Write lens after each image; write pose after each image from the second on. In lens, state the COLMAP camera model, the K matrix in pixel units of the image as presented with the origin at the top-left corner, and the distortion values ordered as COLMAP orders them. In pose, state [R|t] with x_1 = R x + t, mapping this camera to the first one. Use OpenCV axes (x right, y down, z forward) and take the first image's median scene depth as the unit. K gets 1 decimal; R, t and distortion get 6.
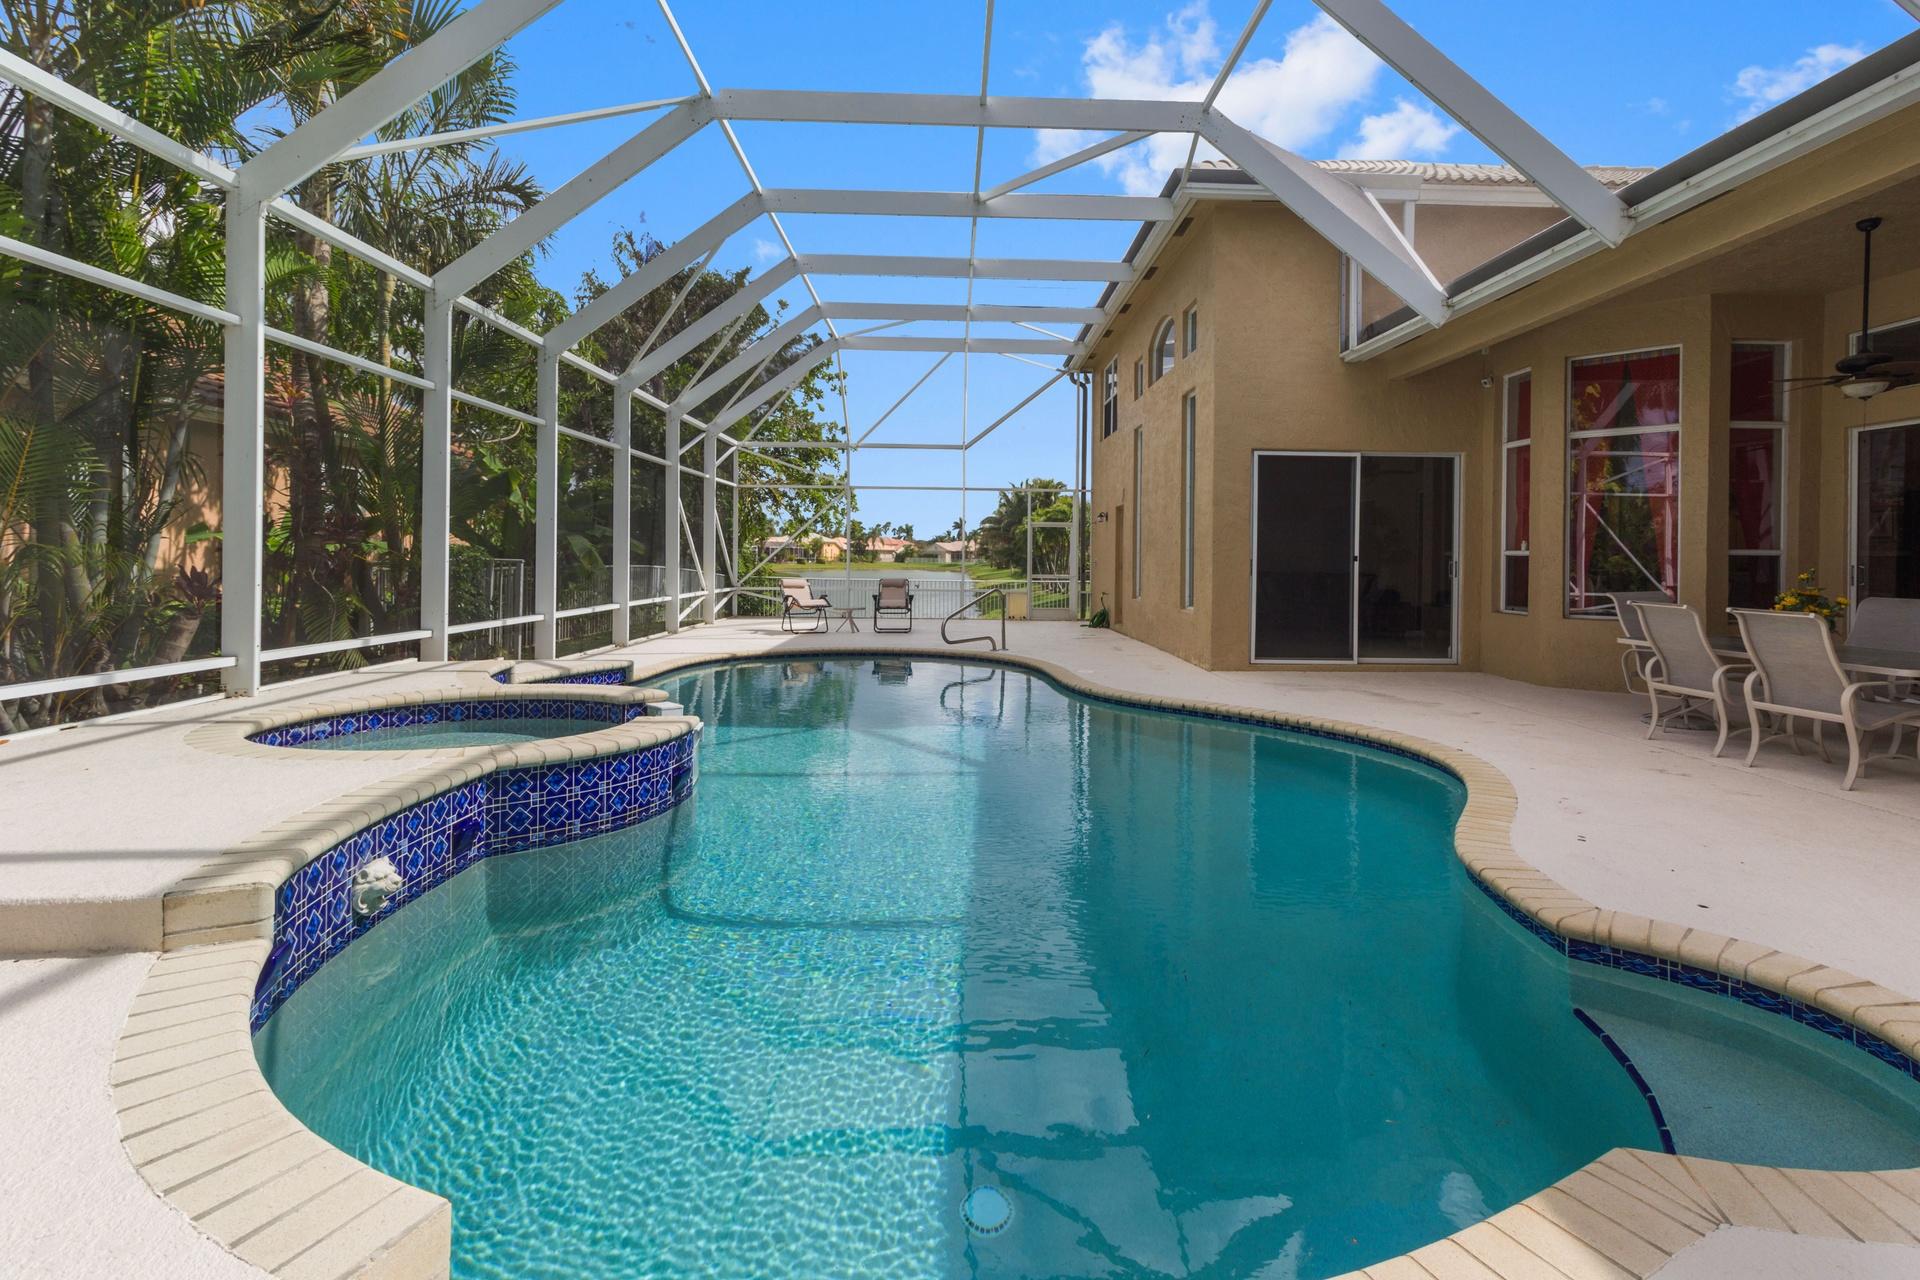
lens RADIAL K [[907.2, 0, 962.9], [0, 907.2, 562.6], [0, 0, 1]] dist [0.001868, 0.000326]
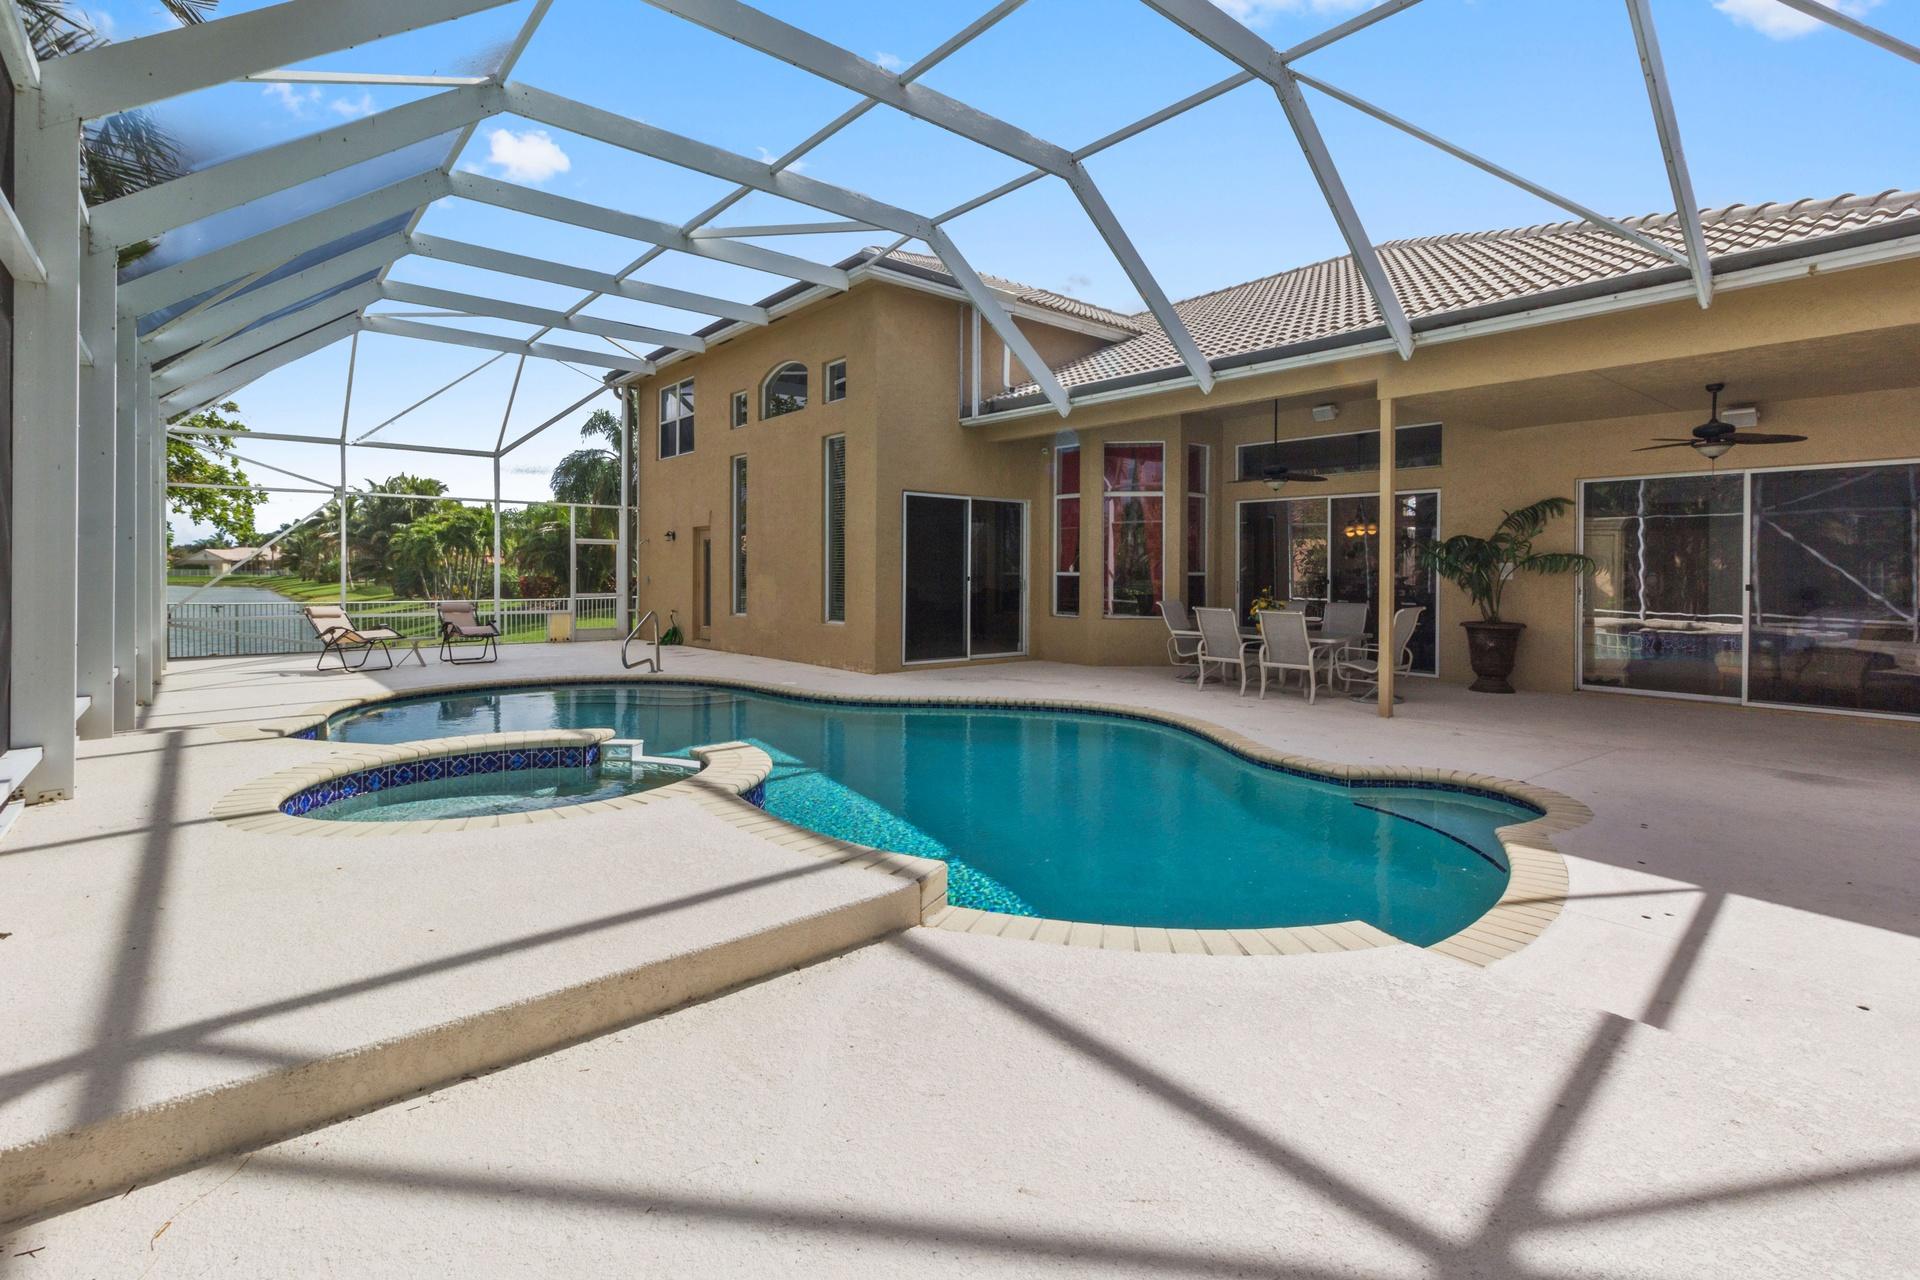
lens RADIAL K [[907.2, 0, 962.9], [0, 907.2, 562.6], [0, 0, 1]] dist [0.001868, 0.000326]
pose [[0.780202, 0.001081, 0.625526, -0.395927], [0.005632, 0.999946, -0.008753, -0.016410], [-0.625502, 0.010352, 0.780154, -0.001223]]
